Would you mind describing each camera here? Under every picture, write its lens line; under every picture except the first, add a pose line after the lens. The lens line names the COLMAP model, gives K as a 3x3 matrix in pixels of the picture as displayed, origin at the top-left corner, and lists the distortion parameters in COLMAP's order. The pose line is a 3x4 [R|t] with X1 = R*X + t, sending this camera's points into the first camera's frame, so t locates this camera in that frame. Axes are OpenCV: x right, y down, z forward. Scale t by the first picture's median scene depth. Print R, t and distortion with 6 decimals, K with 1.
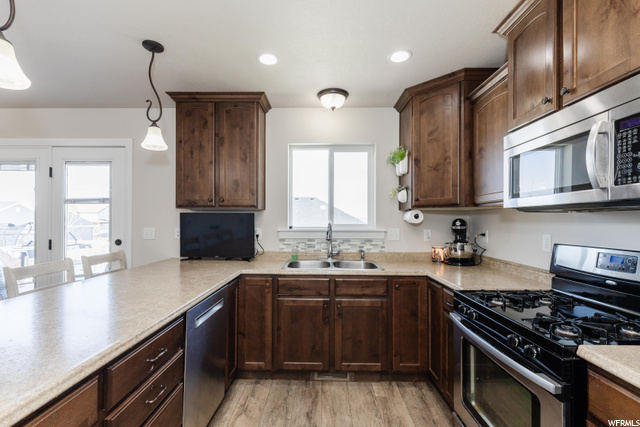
lens RADIAL K [[295.3, 0, 317.0], [0, 295.3, 218.2], [0, 0, 1]] dist [0.005824, -0.001711]
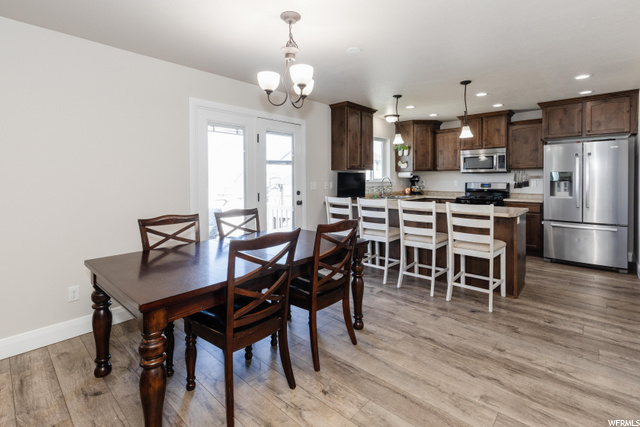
lens RADIAL K [[295.3, 0, 327.1], [0, 295.3, 180.2], [0, 0, 1]] dist [0.005824, -0.001711]
pose [[0.651762, -0.013805, 0.758298, -2.120739], [0.001889, 0.999861, 0.016578, -0.001209], [-0.758422, -0.009372, 0.651697, -0.019256]]
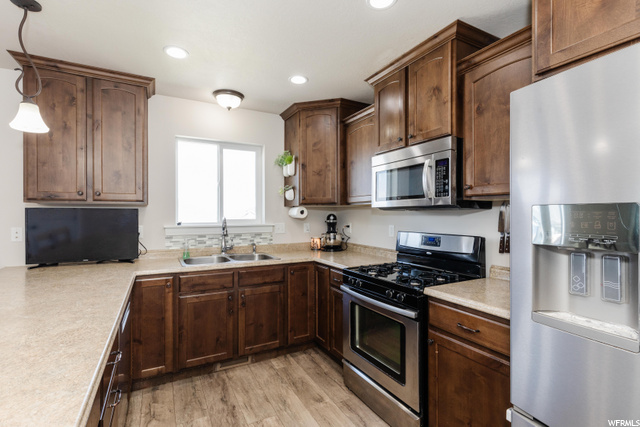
lens RADIAL K [[295.3, 0, 329.7], [0, 295.3, 213.5], [0, 0, 1]] dist [0.005824, -0.001711]
pose [[0.863324, -0.002230, 0.504645, -0.187080], [-0.000766, 0.999983, 0.005730, -0.009416], [-0.504649, -0.005334, 0.863308, -0.087809]]
